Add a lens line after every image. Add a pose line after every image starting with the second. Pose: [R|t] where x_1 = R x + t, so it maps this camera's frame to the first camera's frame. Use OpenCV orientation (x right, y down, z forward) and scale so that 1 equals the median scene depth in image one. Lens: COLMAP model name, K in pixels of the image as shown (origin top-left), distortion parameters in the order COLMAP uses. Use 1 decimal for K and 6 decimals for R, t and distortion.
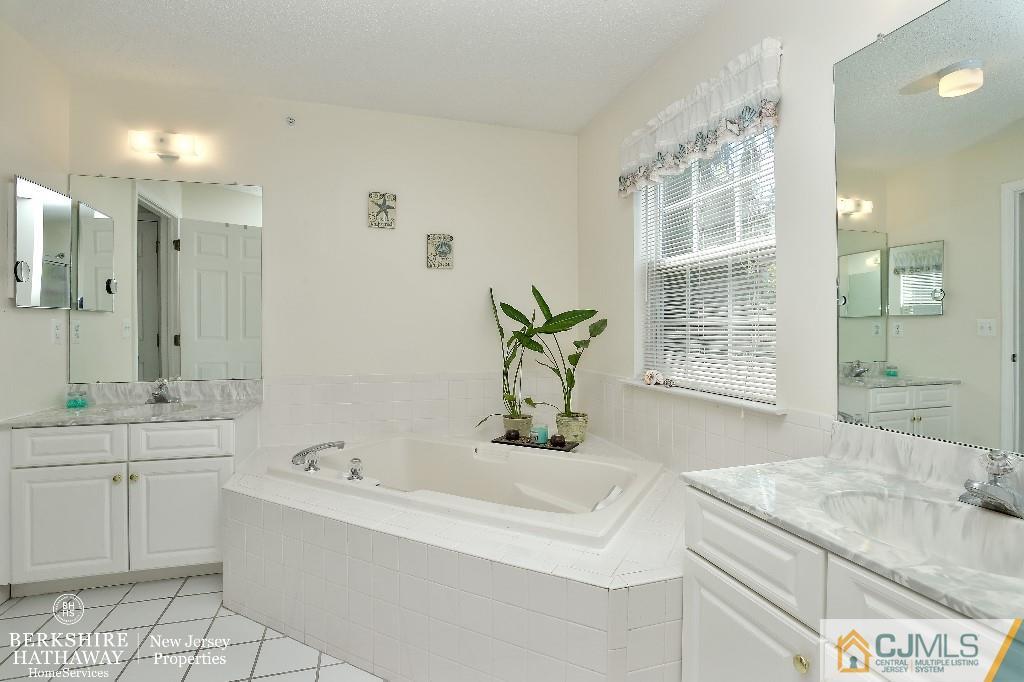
lens RADIAL K [[502.5, 0, 511.1], [0, 502.5, 334.2], [0, 0, 1]] dist [-0.044091, 0.001909]
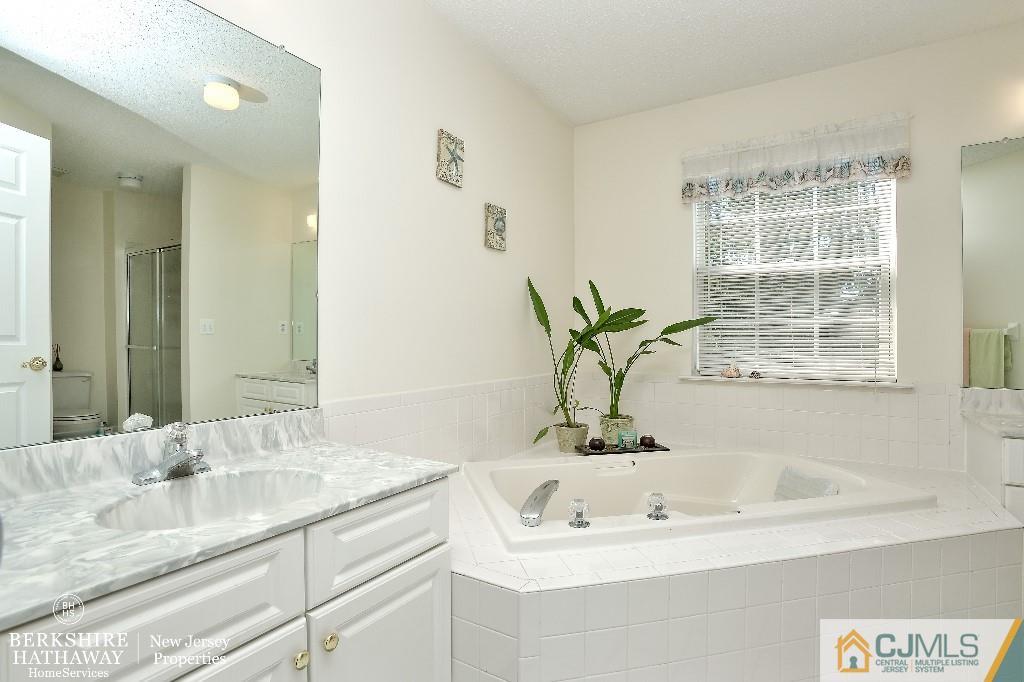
lens RADIAL K [[512.6, 0, 510.5], [0, 512.6, 342.6], [0, 0, 1]] dist [-0.031445, -0.000402]
pose [[0.745146, -0.005233, 0.666880, -0.695141], [0.005045, 0.999985, 0.002209, 0.015268], [-0.666882, 0.001719, 0.745161, 0.399299]]
